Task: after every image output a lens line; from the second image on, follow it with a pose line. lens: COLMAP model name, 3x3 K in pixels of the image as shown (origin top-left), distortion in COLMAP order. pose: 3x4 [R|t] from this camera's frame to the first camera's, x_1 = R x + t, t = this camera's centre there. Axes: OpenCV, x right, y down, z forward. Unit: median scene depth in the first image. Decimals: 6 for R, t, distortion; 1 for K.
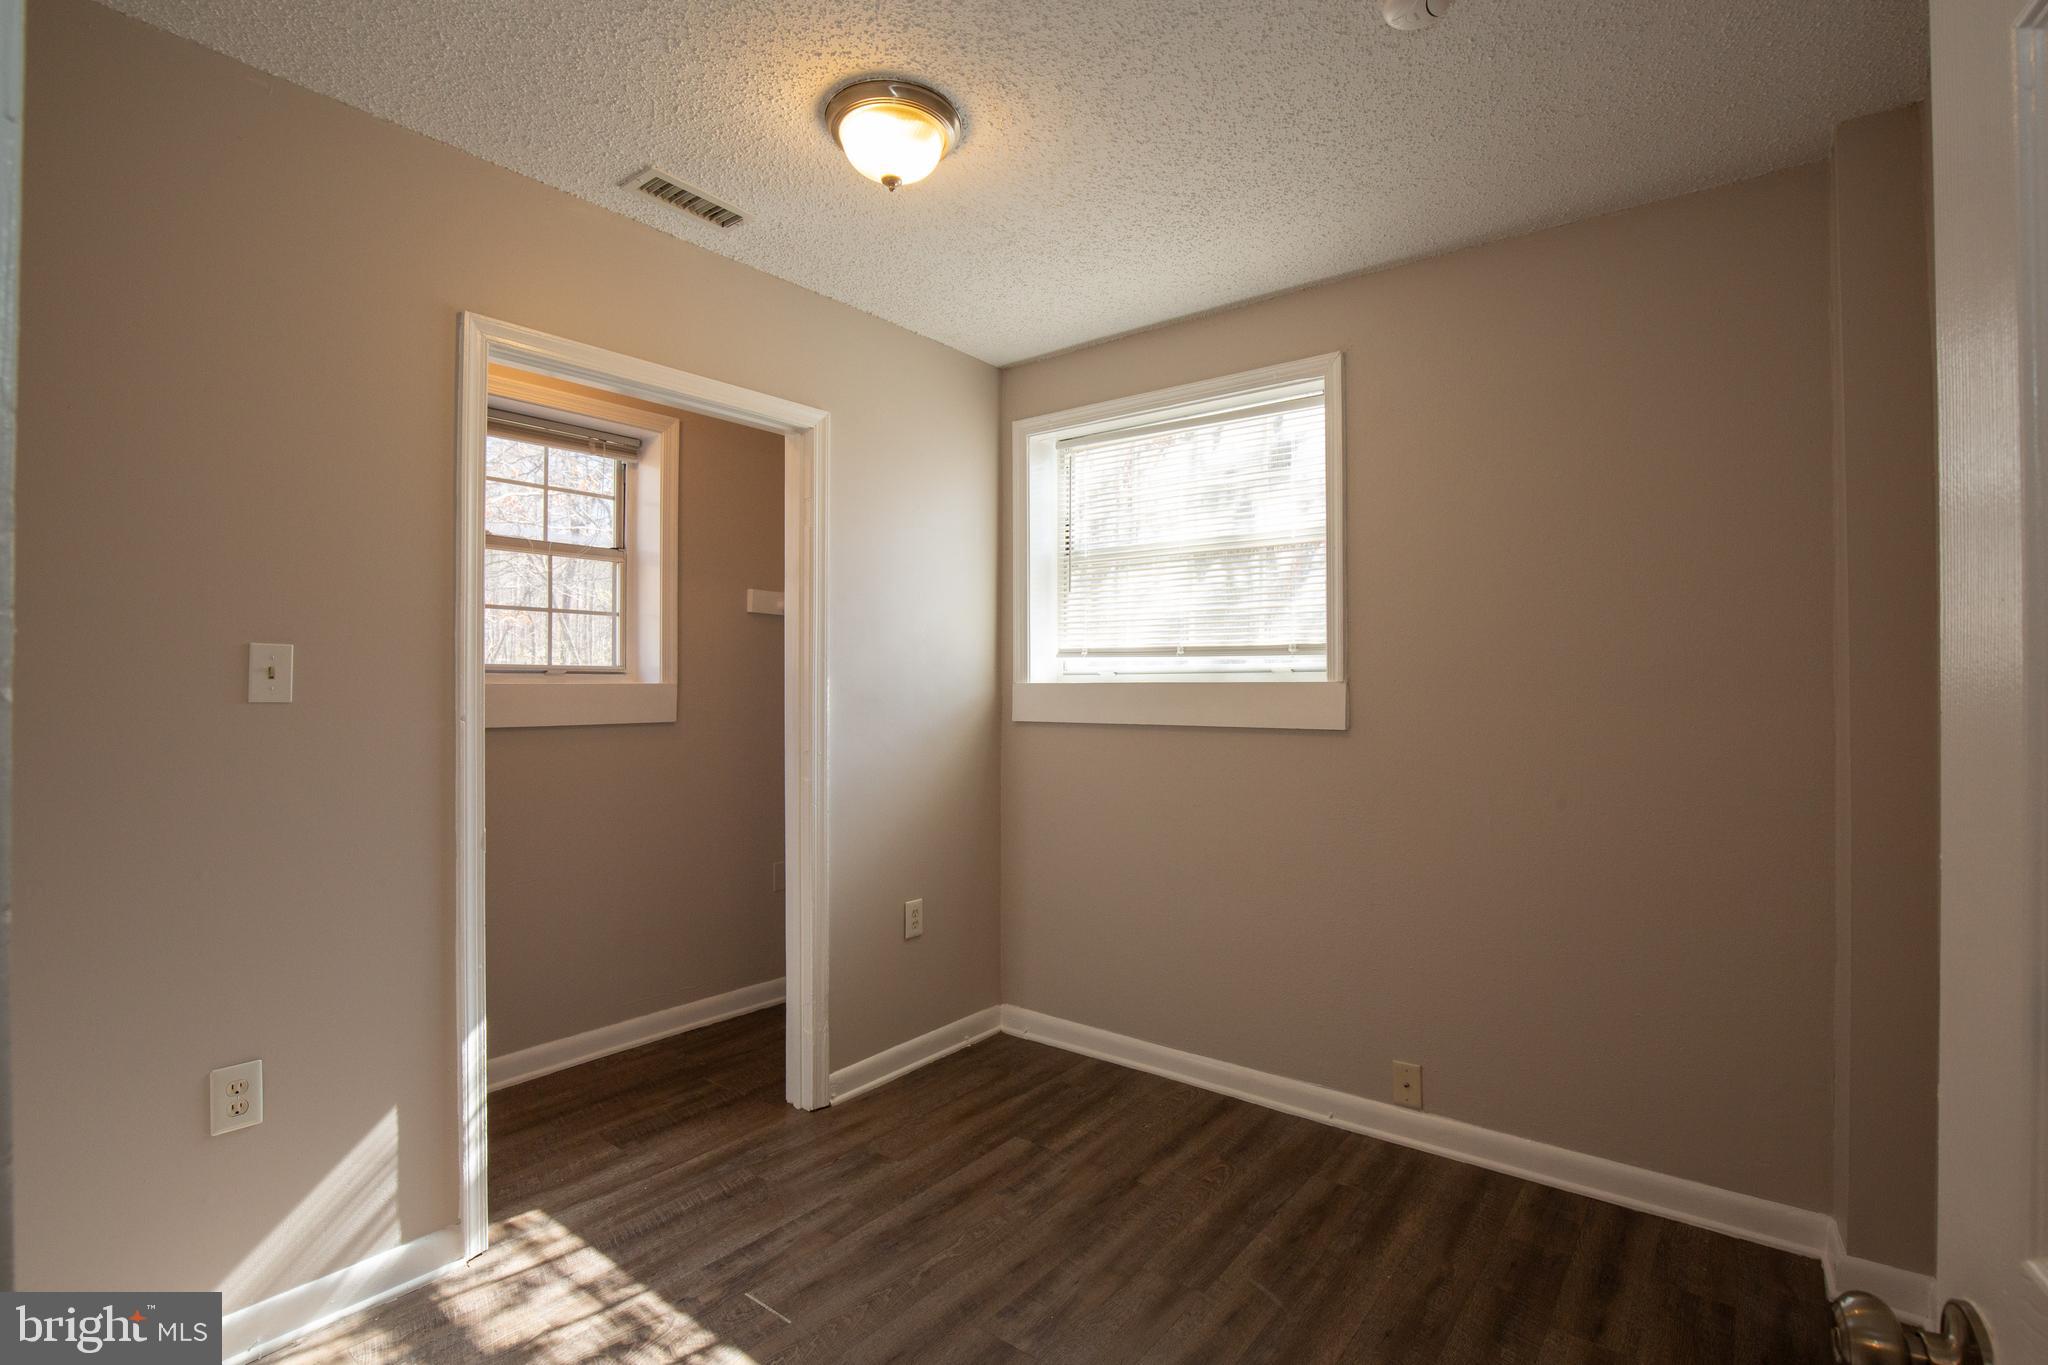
lens RADIAL K [[955.7, 0, 1036.3], [0, 955.7, 684.7], [0, 0, 1]] dist [-0.034710, 0.006493]
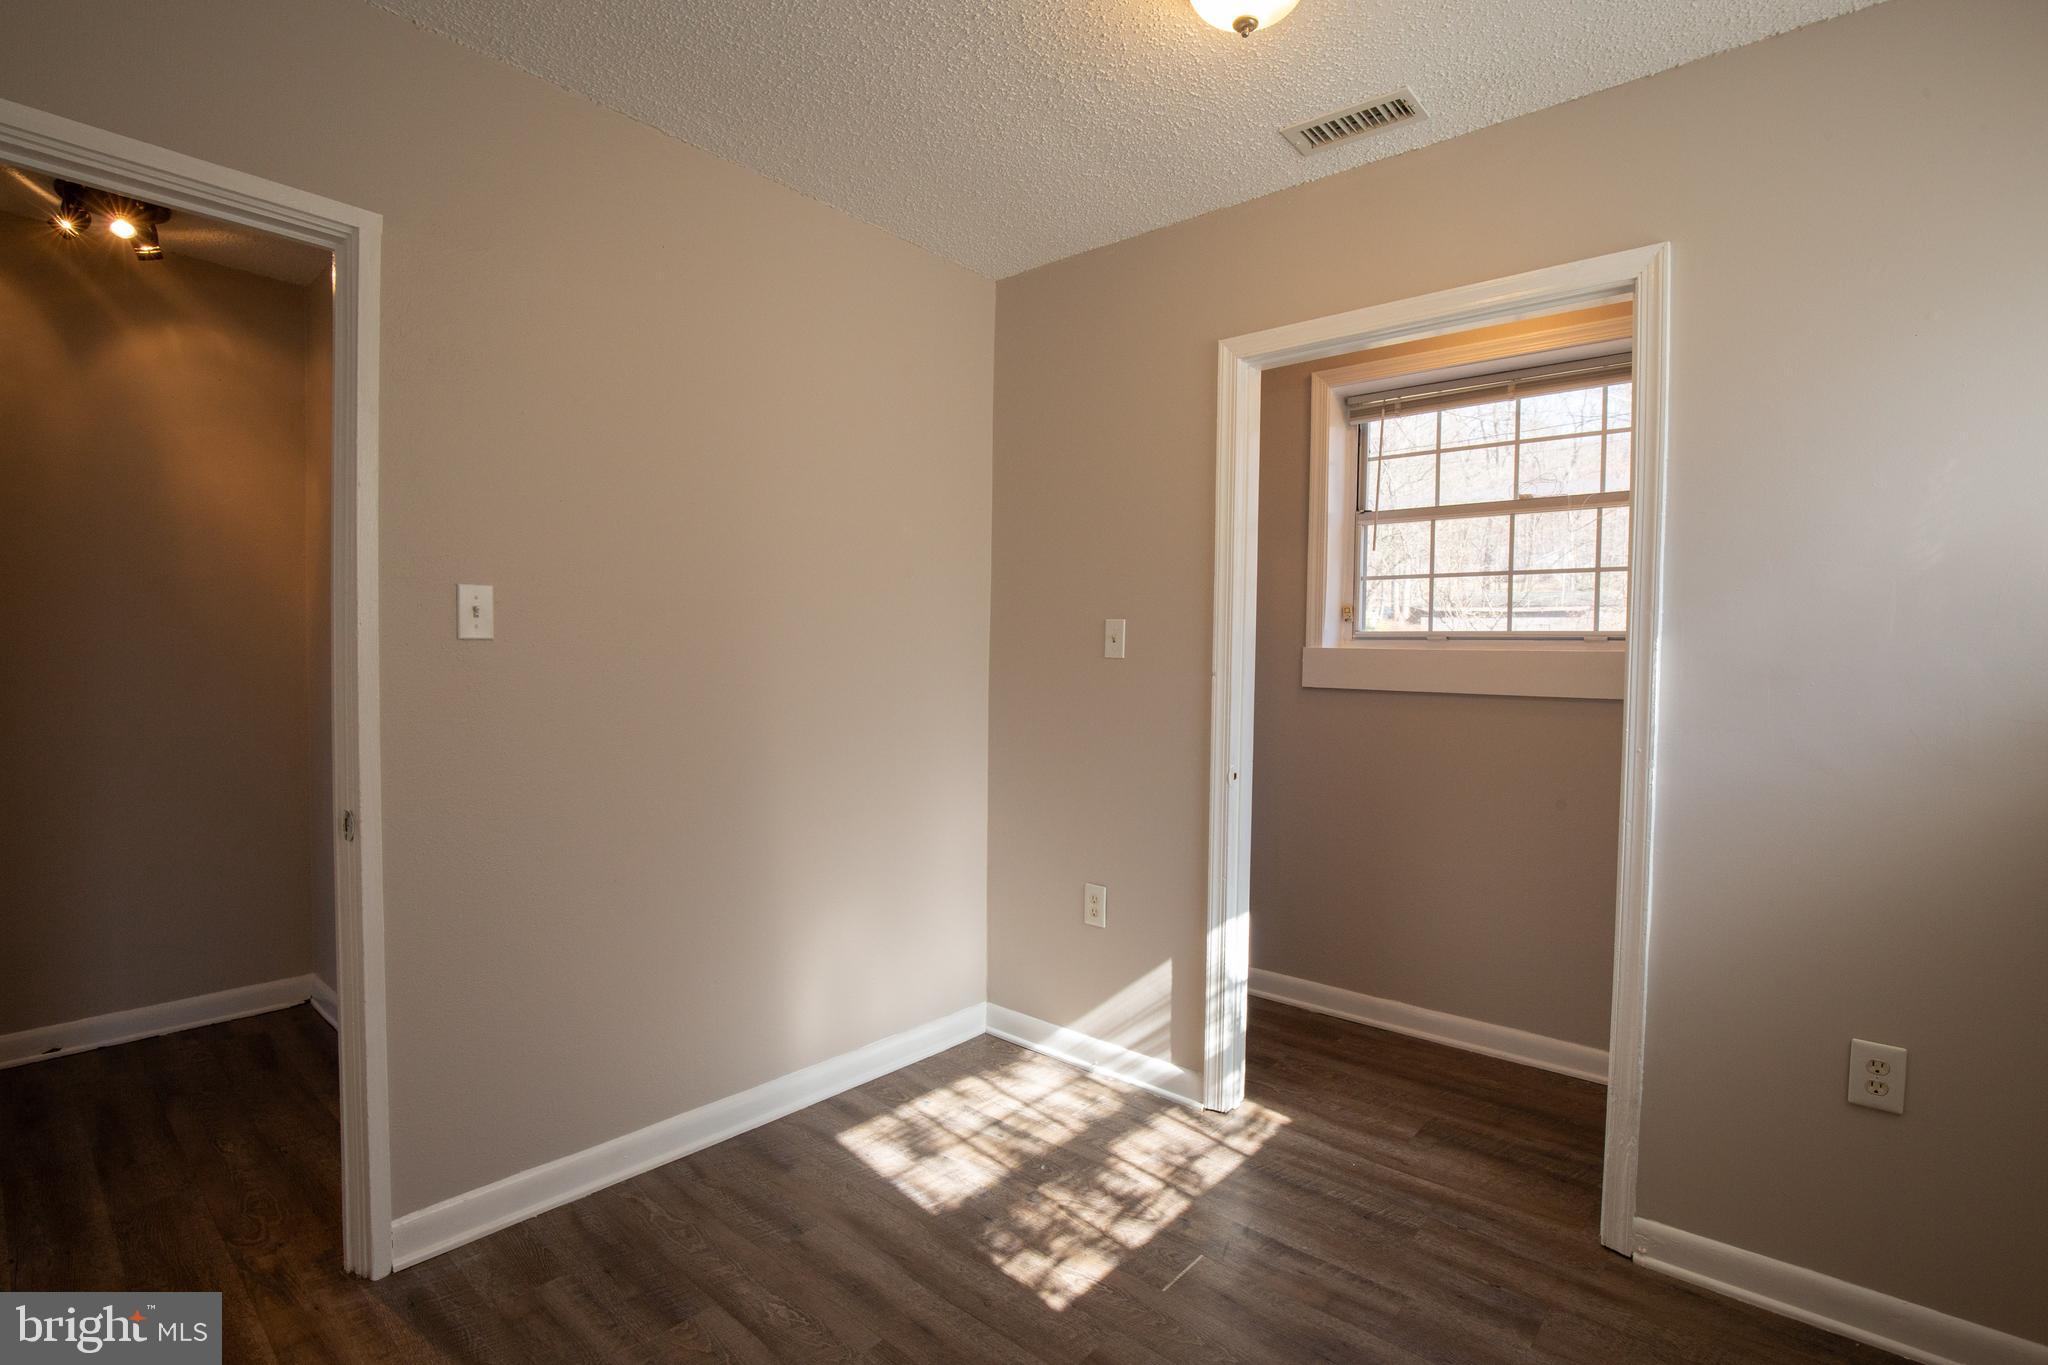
lens RADIAL K [[955.7, 0, 1042.2], [0, 955.7, 686.0], [0, 0, 1]] dist [-0.034710, 0.006493]
pose [[-0.039050, 0.035788, -0.998596, 0.455860], [-0.012182, 0.999267, 0.036288, 0.005628], [0.999163, 0.013582, -0.038585, 0.578066]]
